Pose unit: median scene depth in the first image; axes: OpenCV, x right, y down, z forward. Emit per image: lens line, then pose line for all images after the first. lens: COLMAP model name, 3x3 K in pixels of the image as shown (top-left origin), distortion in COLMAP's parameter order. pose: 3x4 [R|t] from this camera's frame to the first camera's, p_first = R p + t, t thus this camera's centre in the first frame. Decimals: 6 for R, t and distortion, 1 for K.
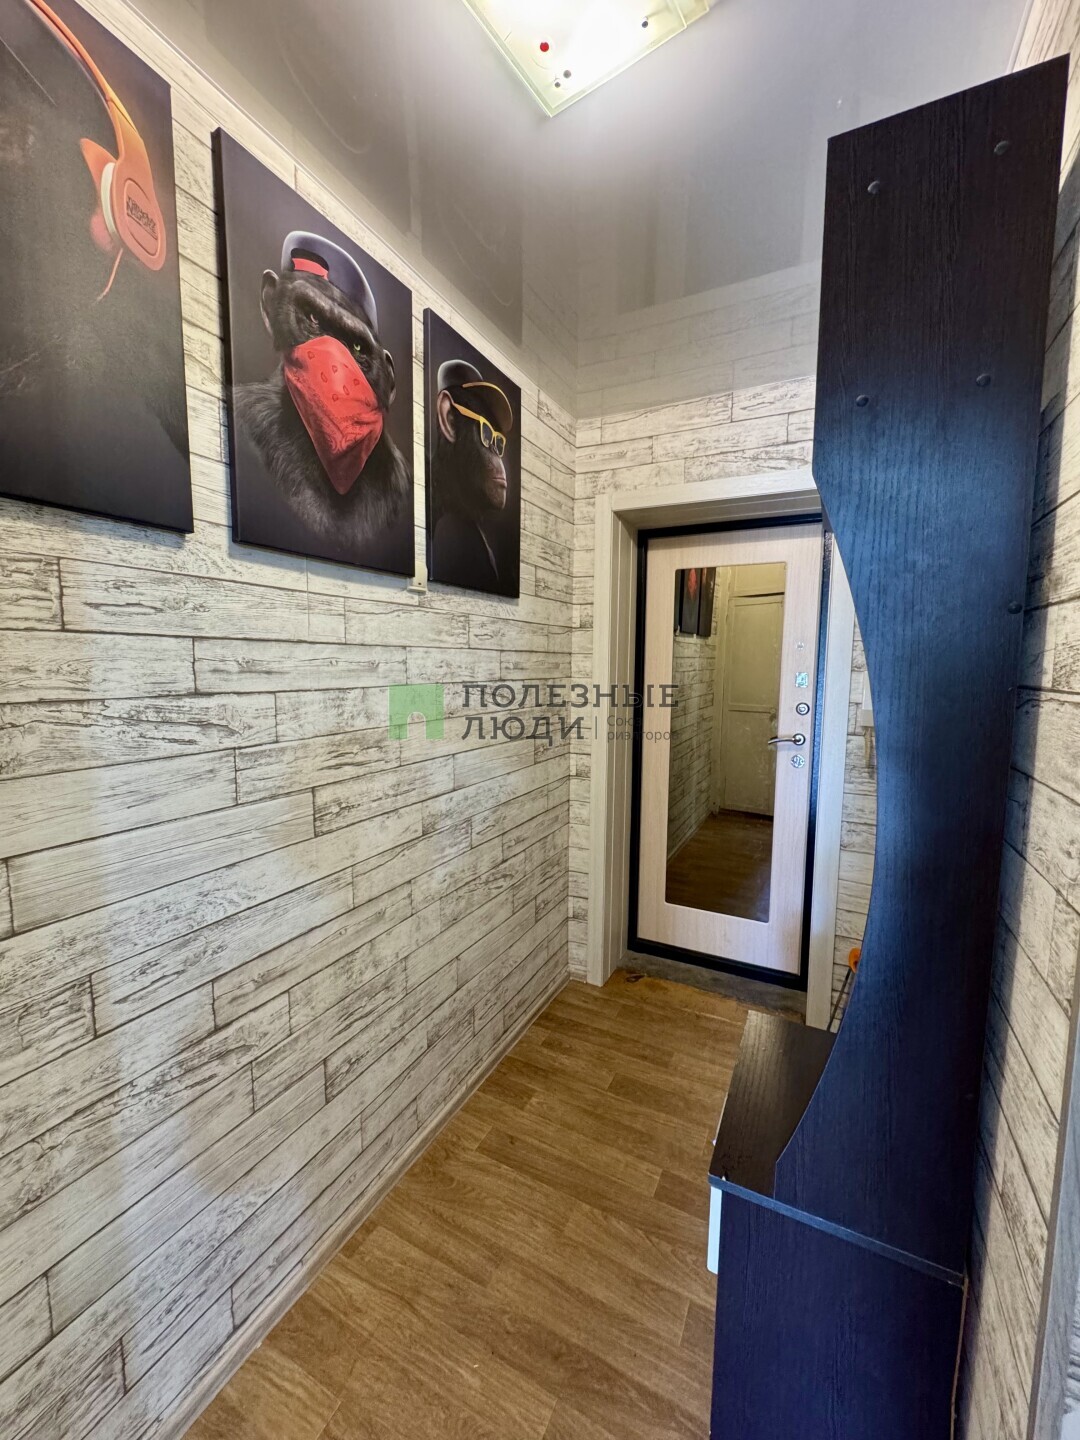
lens RADIAL K [[578.8, 0, 541.2], [0, 578.8, 720.6], [0, 0, 1]] dist [-0.000846, -0.000054]
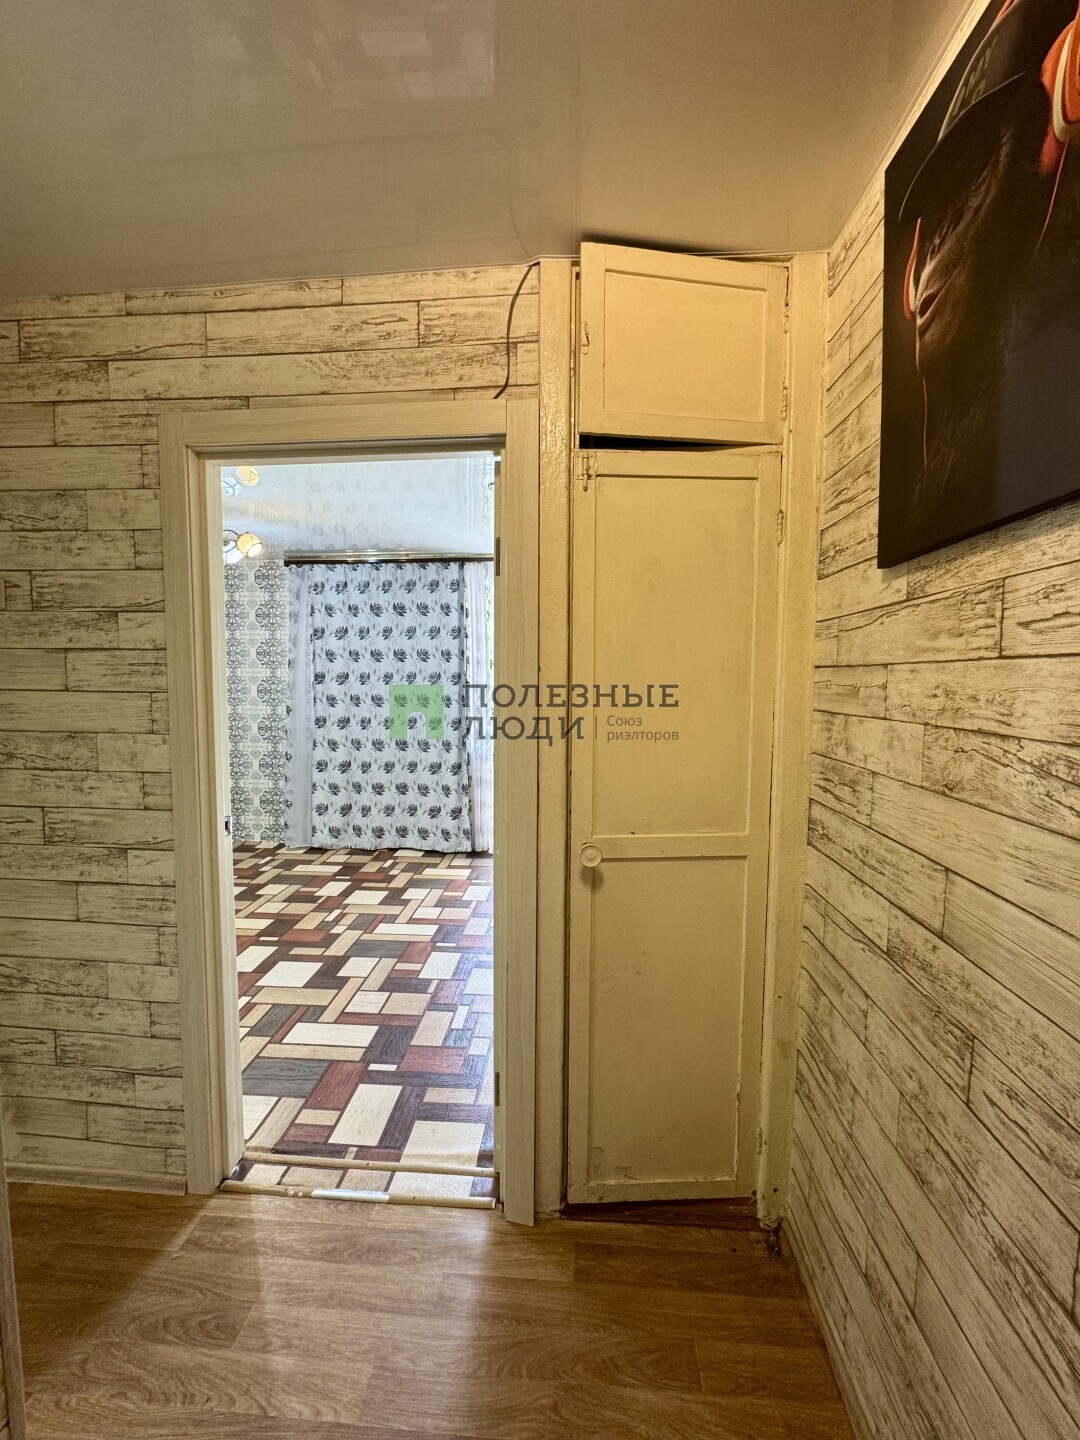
lens RADIAL K [[579.6, 0, 538.0], [0, 579.6, 711.6], [0, 0, 1]] dist [0.000379, -0.000113]
pose [[-0.924108, 0.013994, -0.381875, 0.187126], [-0.046799, 0.987662, 0.149441, -0.163922], [0.379255, 0.155971, -0.912052, 1.481272]]
